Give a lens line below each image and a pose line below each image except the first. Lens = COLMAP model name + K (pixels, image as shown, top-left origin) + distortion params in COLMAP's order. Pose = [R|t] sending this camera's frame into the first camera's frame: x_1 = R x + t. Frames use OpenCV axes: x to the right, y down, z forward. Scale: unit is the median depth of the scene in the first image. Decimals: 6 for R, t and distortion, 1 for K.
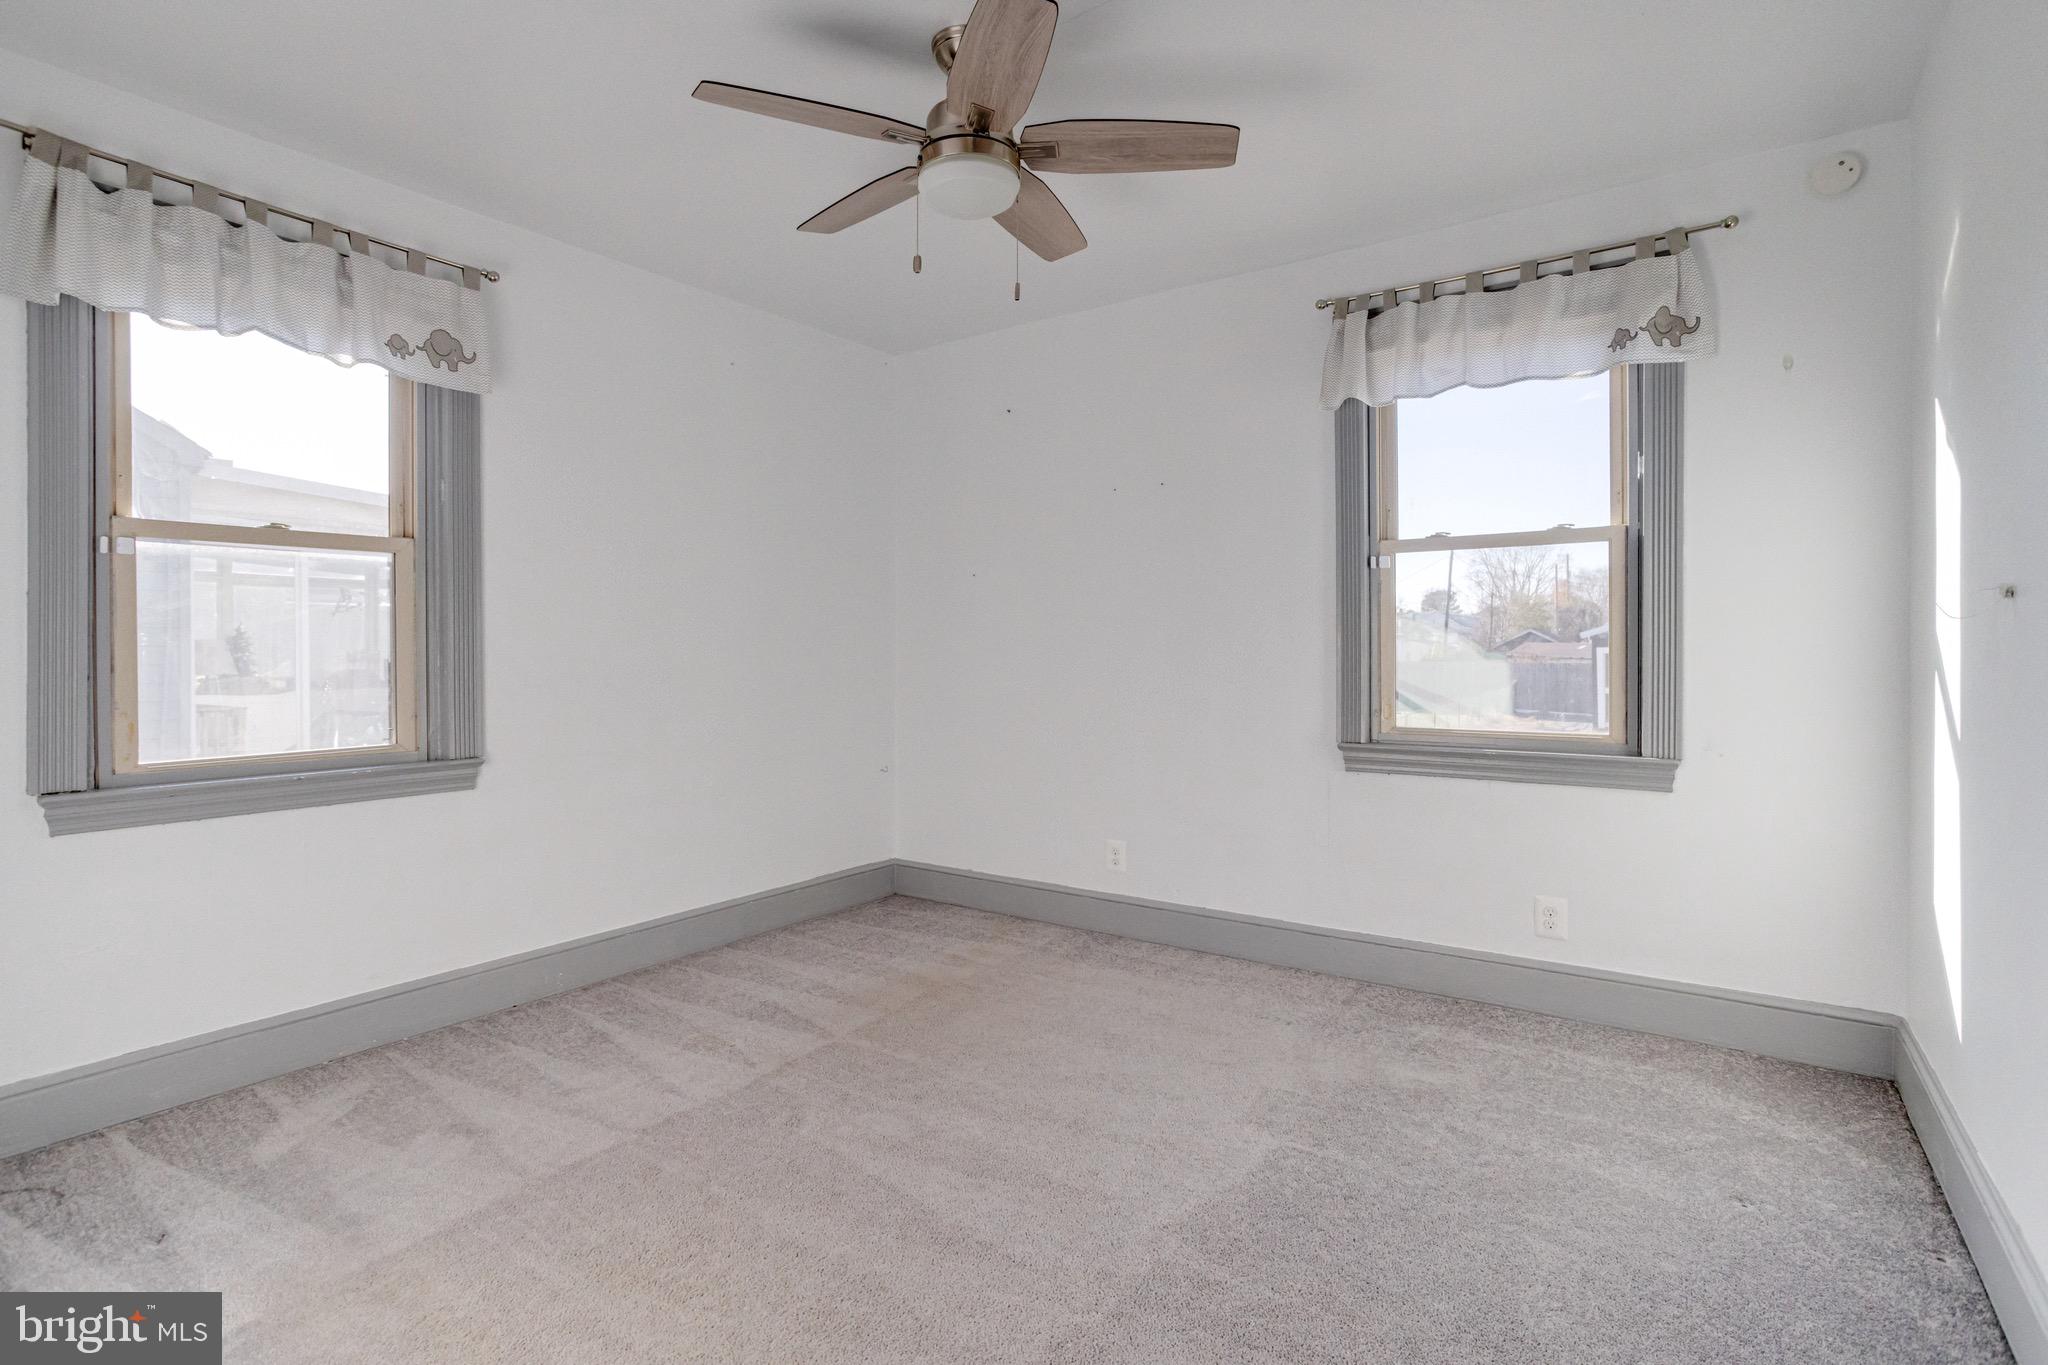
lens RADIAL K [[1012.8, 0, 1029.5], [0, 1012.8, 651.2], [0, 0, 1]] dist [-0.026189, 0.000497]
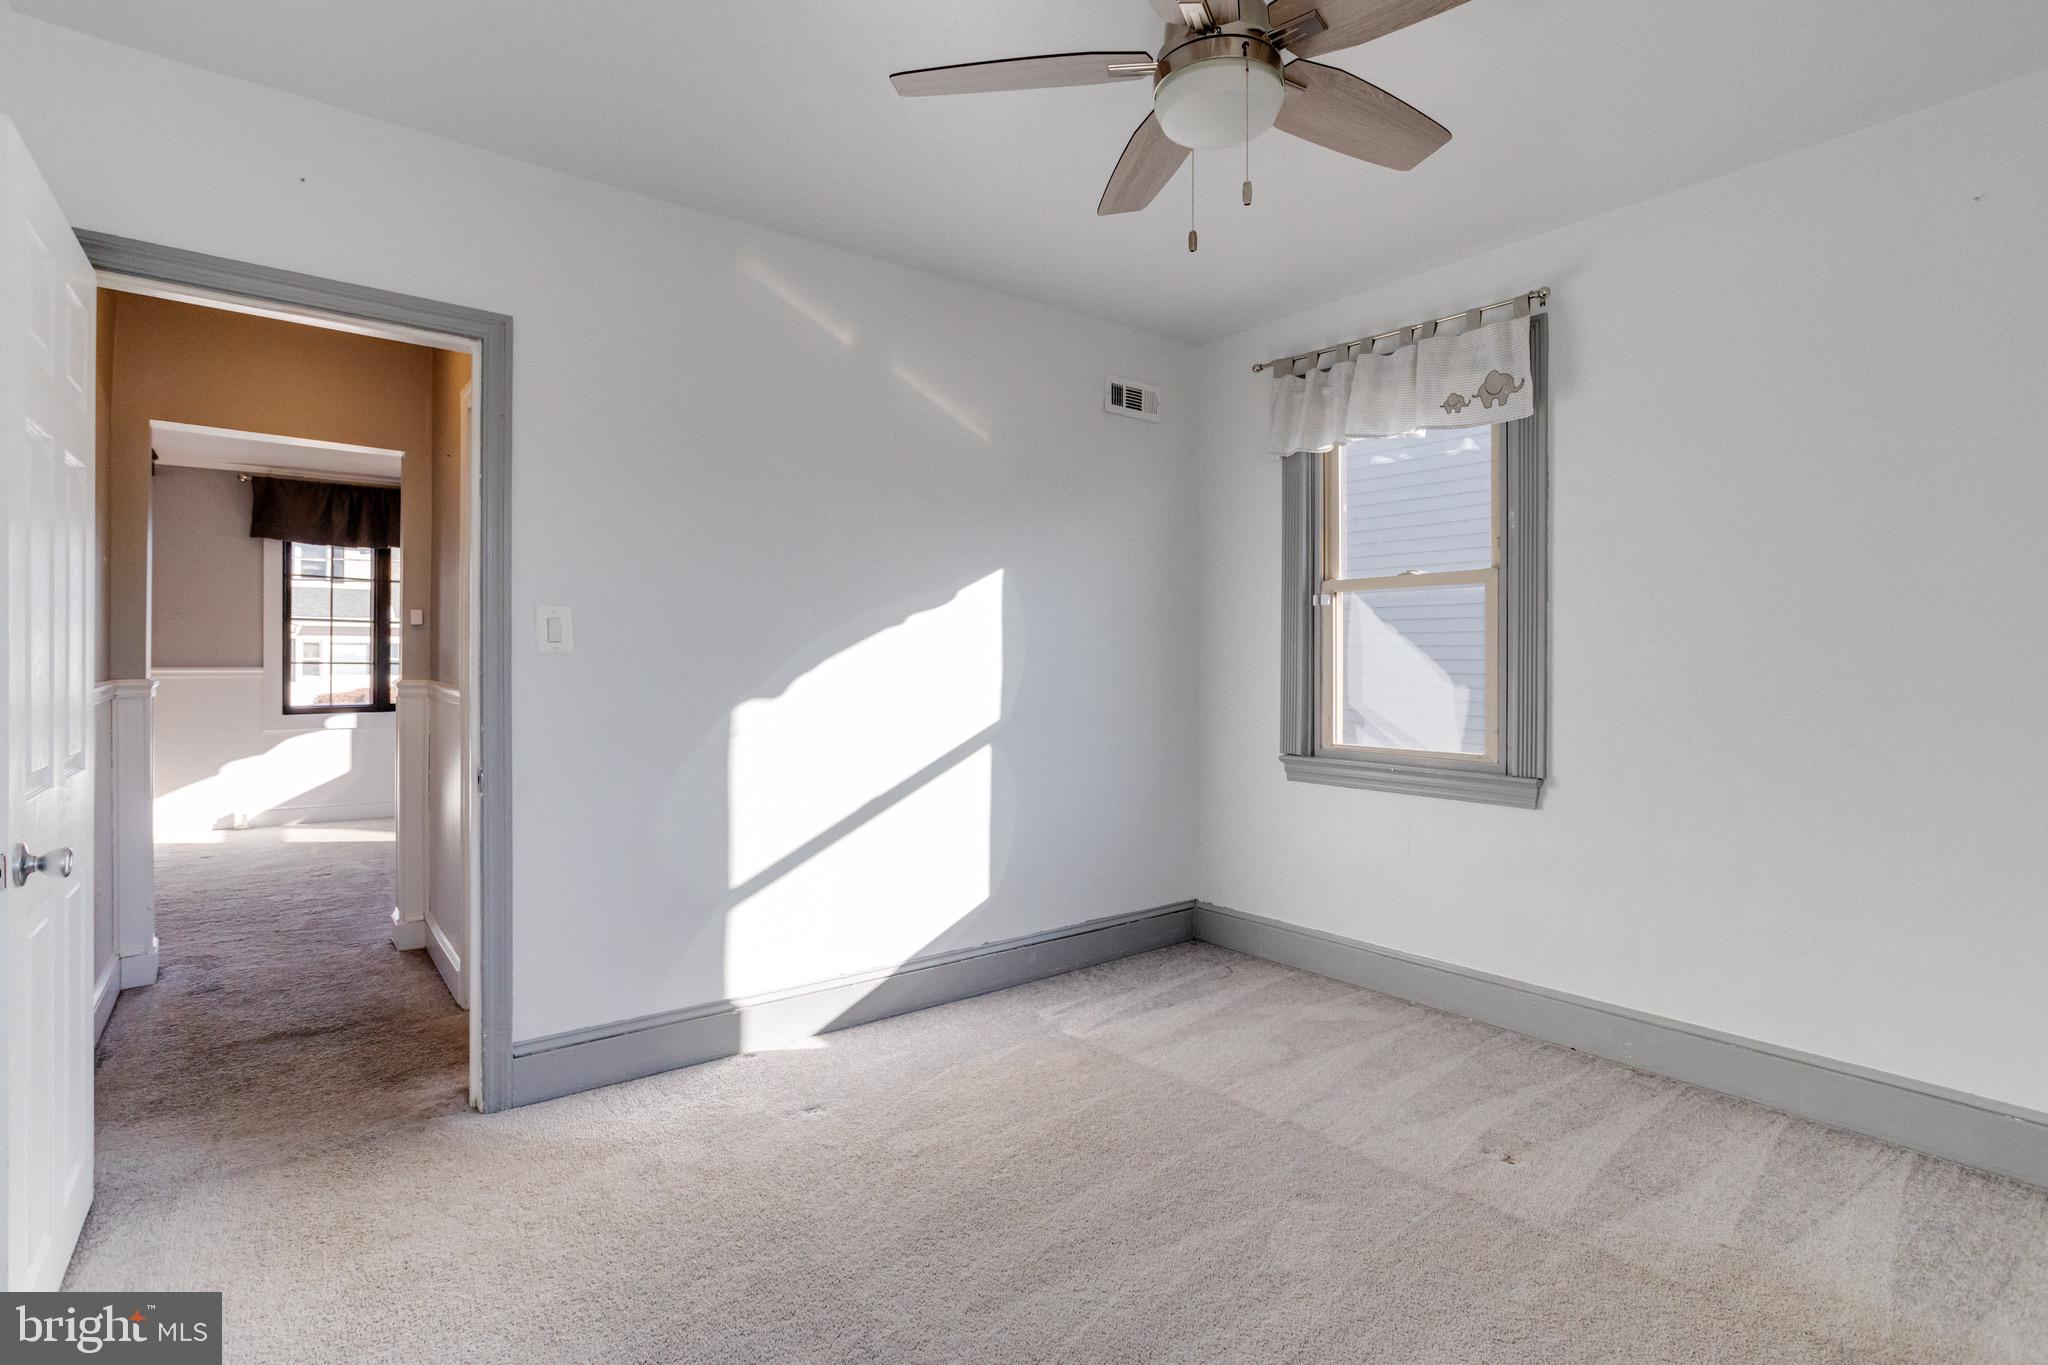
lens RADIAL K [[1012.8, 0, 1029.5], [0, 1012.8, 651.2], [0, 0, 1]] dist [-0.026189, 0.000497]
pose [[-0.317499, -0.009385, -0.948212, 0.641732], [-0.008583, 0.999938, -0.007023, -0.010868], [0.948220, 0.005909, -0.317560, 0.958549]]
